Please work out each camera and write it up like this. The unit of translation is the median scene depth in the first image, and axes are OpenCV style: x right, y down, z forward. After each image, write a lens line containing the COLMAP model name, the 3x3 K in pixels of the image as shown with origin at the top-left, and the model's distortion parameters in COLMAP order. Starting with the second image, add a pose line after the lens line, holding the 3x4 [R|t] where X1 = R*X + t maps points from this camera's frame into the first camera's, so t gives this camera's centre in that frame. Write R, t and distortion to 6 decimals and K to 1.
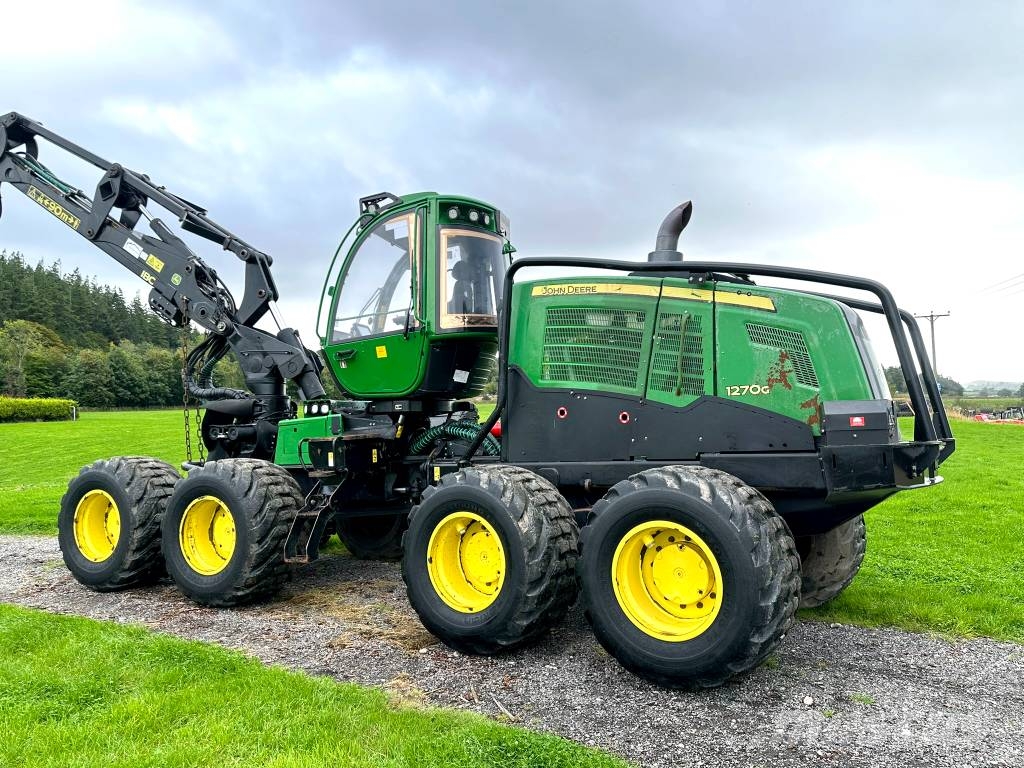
lens RADIAL K [[755.6, 0, 518.1], [0, 755.6, 384.3], [0, 0, 1]] dist [0.136813, -0.230532]
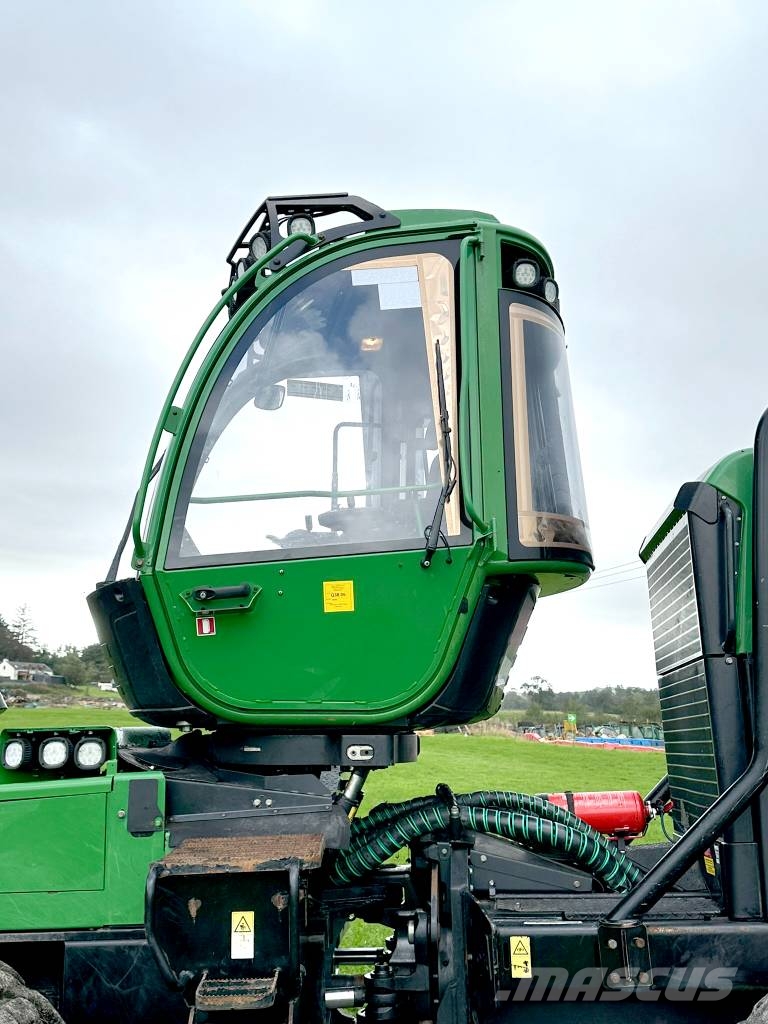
lens RADIAL K [[1010.6, 0, 385.8], [0, 1010.6, 526.2], [0, 0, 1]] dist [0.116532, -0.005511]
pose [[0.889844, 0.102454, 0.444613, -0.423063], [-0.034237, 0.986709, -0.158850, -0.000322], [-0.454978, 0.126129, 0.881525, 0.625239]]
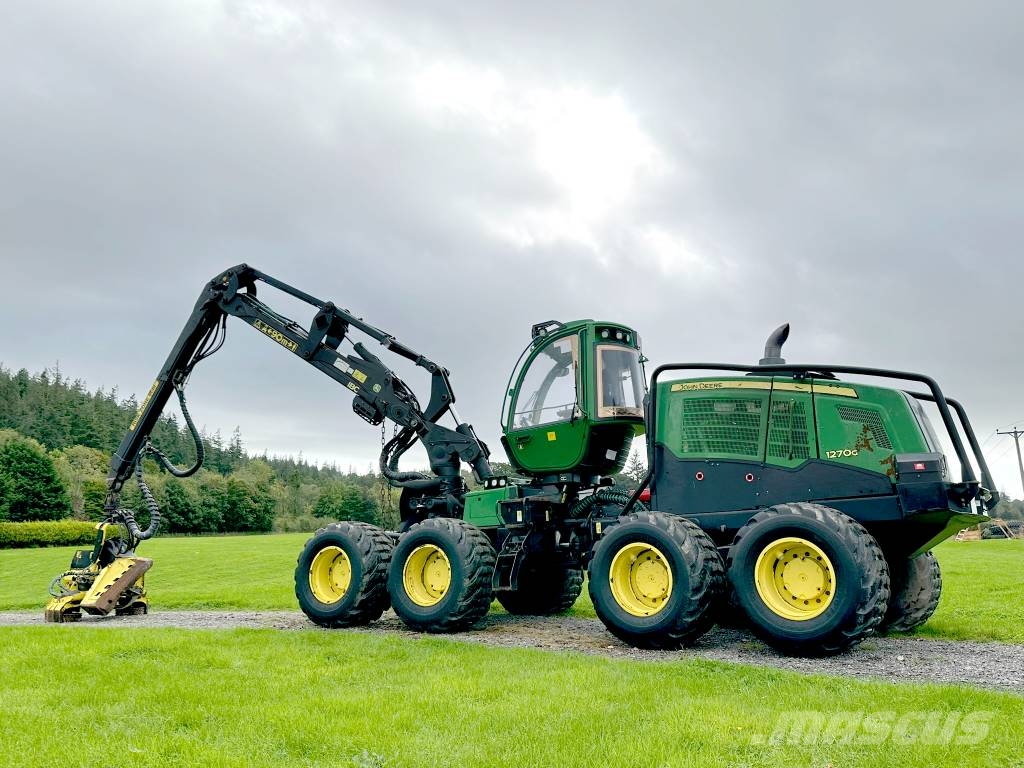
lens RADIAL K [[796.4, 0, 521.2], [0, 796.4, 373.2], [0, 0, 1]] dist [0.140938, -0.250150]
pose [[0.998069, -0.011777, -0.060985, -0.164379], [0.001231, 0.985415, -0.170161, 0.096266], [0.062100, 0.169758, 0.983527, -0.443855]]
